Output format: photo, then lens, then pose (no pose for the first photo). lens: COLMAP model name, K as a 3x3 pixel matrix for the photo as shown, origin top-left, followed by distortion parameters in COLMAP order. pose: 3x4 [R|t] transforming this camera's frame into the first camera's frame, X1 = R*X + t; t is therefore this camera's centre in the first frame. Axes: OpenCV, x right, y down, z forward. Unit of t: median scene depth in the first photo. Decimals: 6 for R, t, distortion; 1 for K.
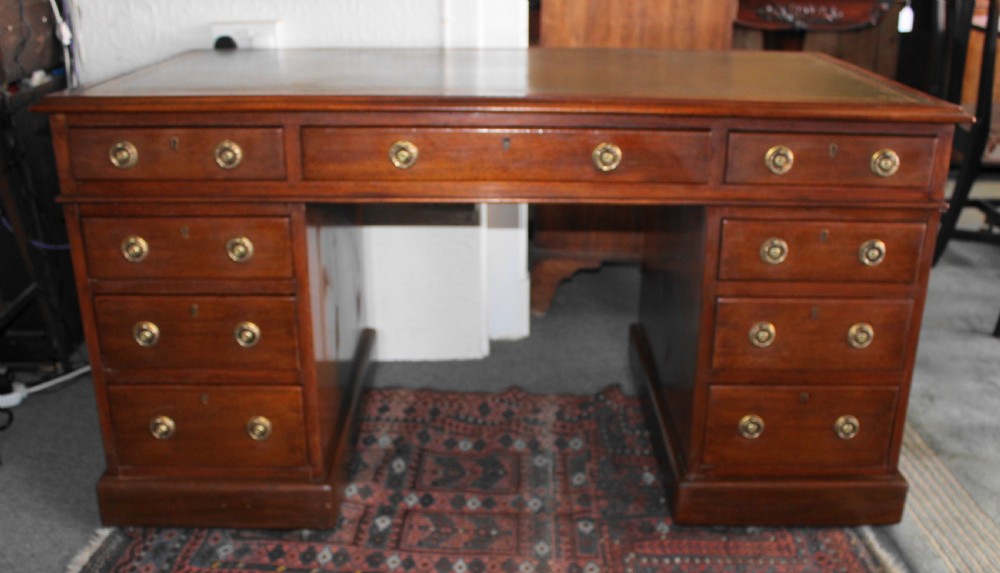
lens RADIAL K [[986.5, 0, 514.7], [0, 986.5, 368.4], [0, 0, 1]] dist [-0.105642, 0.000000]
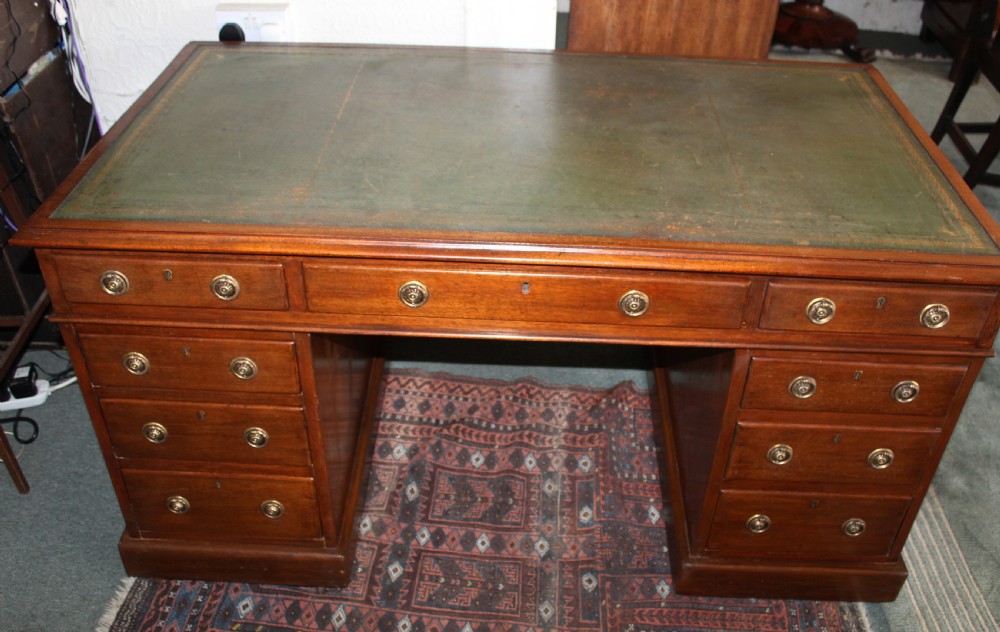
lens RADIAL K [[904.5, 0, 504.5], [0, 904.5, 321.1], [0, 0, 1]] dist [-0.116028, 0.061640]
pose [[0.998863, 0.039942, -0.026024, -0.004048], [-0.032952, 0.972975, 0.228549, -0.332840], [0.034450, -0.227431, 0.973185, 0.142306]]
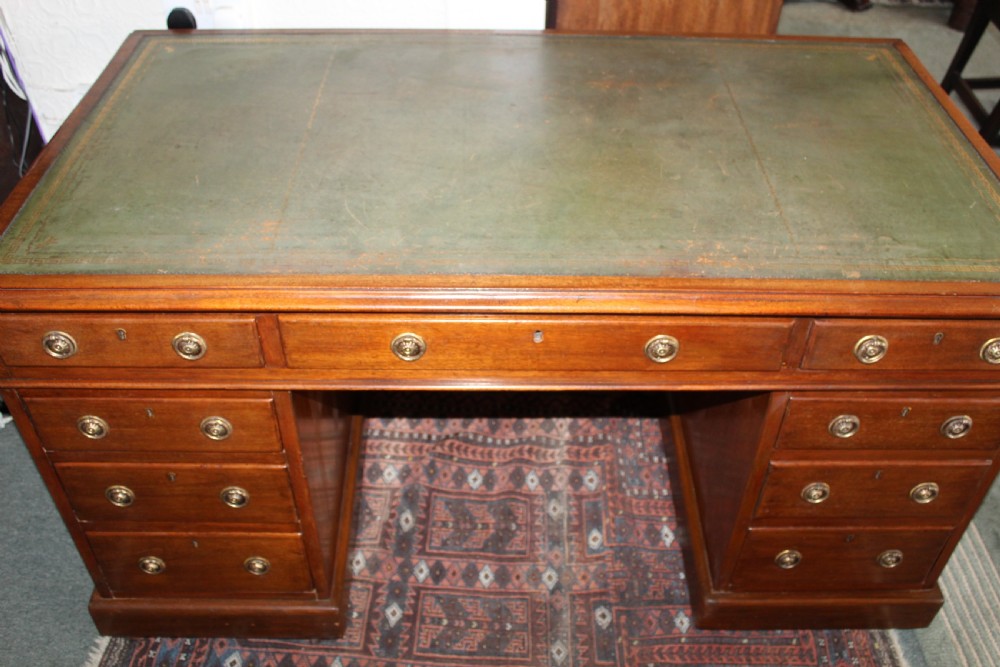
lens RADIAL K [[905.7, 0, 504.4], [0, 905.7, 330.7], [0, 0, 1]] dist [-0.121322, 0.080572]
pose [[0.999946, 0.008376, 0.006180, -0.034160], [-0.009857, 0.952765, 0.303549, -0.387655], [-0.003346, -0.303593, 0.952796, 0.254786]]
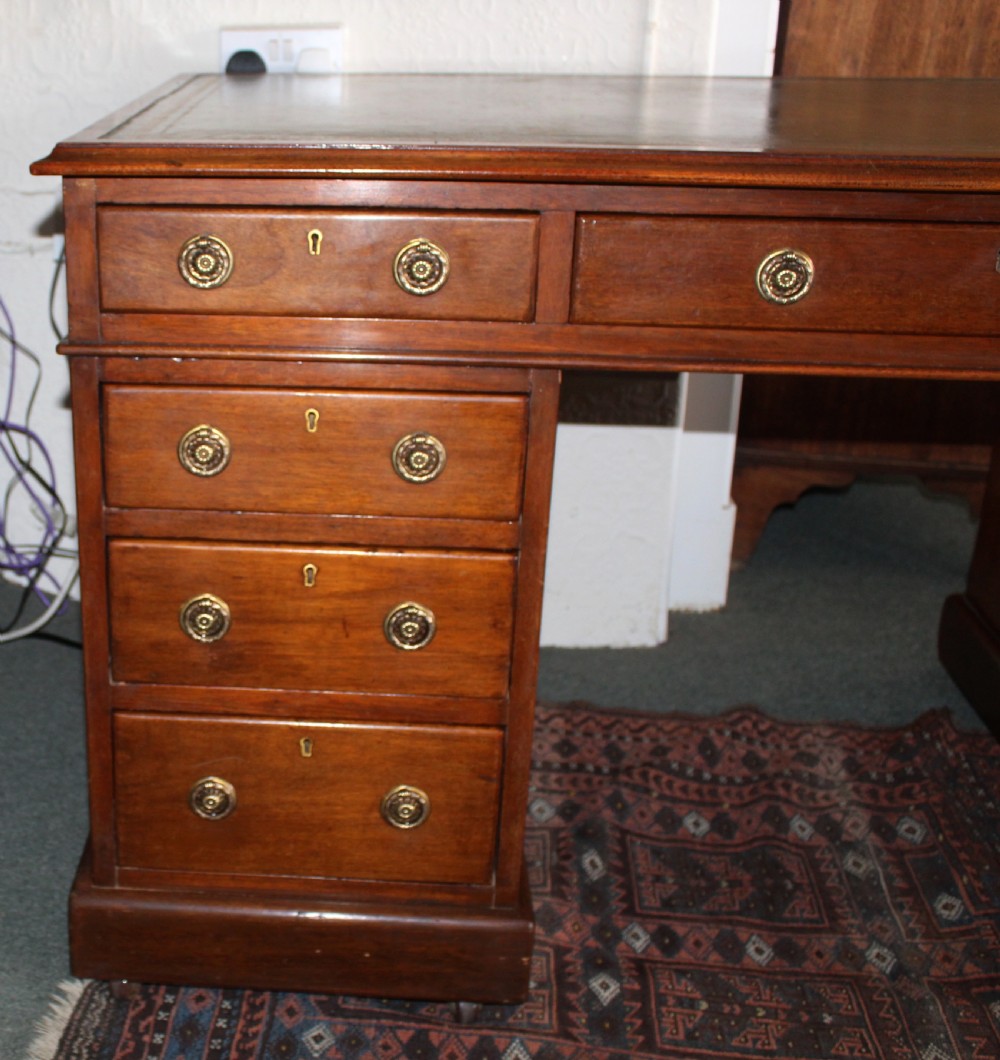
lens RADIAL K [[1522.9, 0, 208.9], [0, 1522.9, 564.5], [0, 0, 1]] dist [-0.079410, 0.000000]
pose [[0.991875, 0.030122, -0.123596, -0.256377], [-0.033229, 0.999180, -0.023150, -0.040510], [0.122797, 0.027068, 0.992063, 0.193270]]
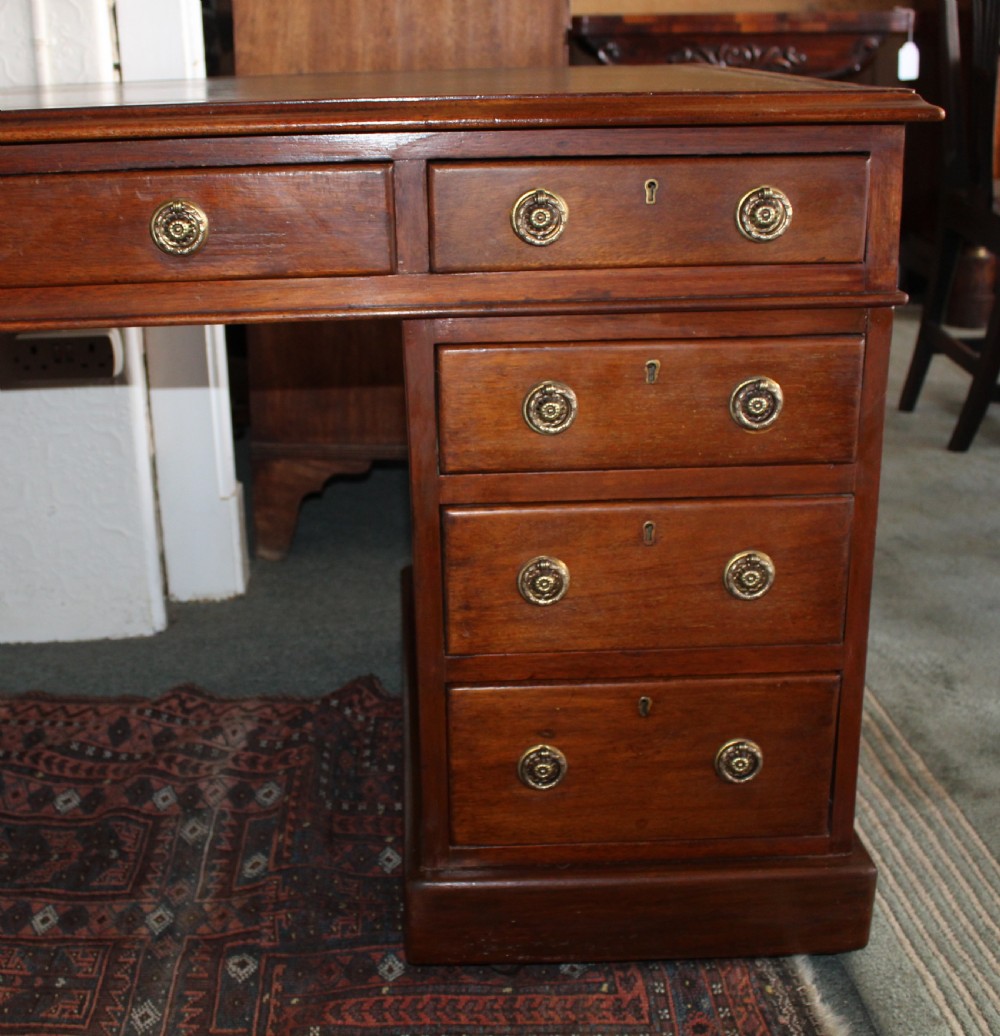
lens RADIAL K [[1409.7, 0, 383.2], [0, 1409.7, 531.7], [0, 0, 1]] dist [-0.106121, 0.000000]
pose [[0.999046, -0.035464, -0.025475, 0.177679], [0.033522, 0.996770, -0.072981, -0.009286], [0.027980, 0.072058, 0.997008, 0.273718]]
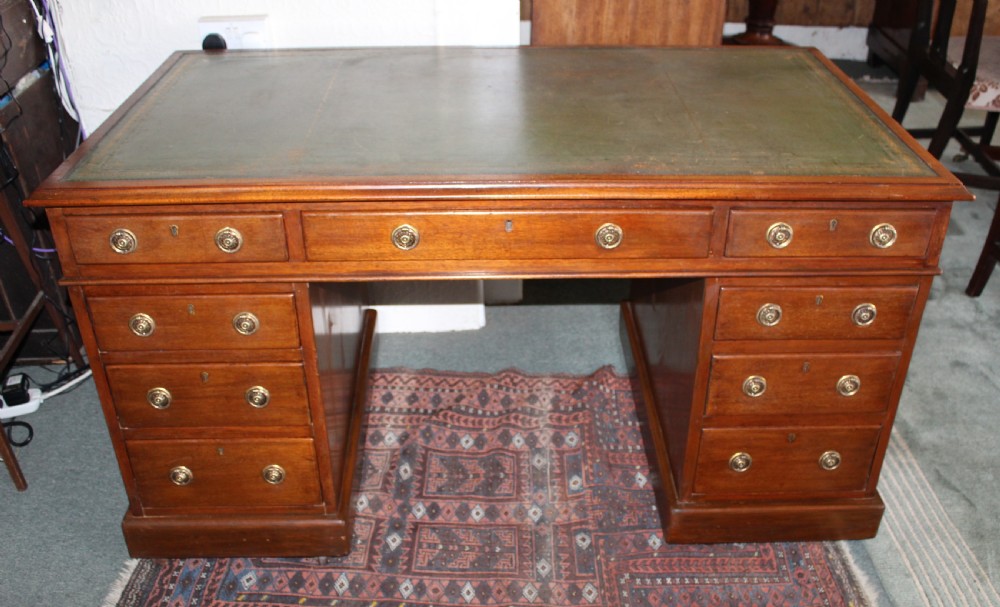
lens RADIAL K [[929.5, 0, 516.9], [0, 929.5, 340.7], [0, 0, 1]] dist [-0.100038, 0.000000]
pose [[0.999731, -0.013968, 0.018521, -0.016421], [0.010794, 0.986806, 0.161549, -0.226110], [-0.020533, -0.161306, 0.986691, 0.041152]]
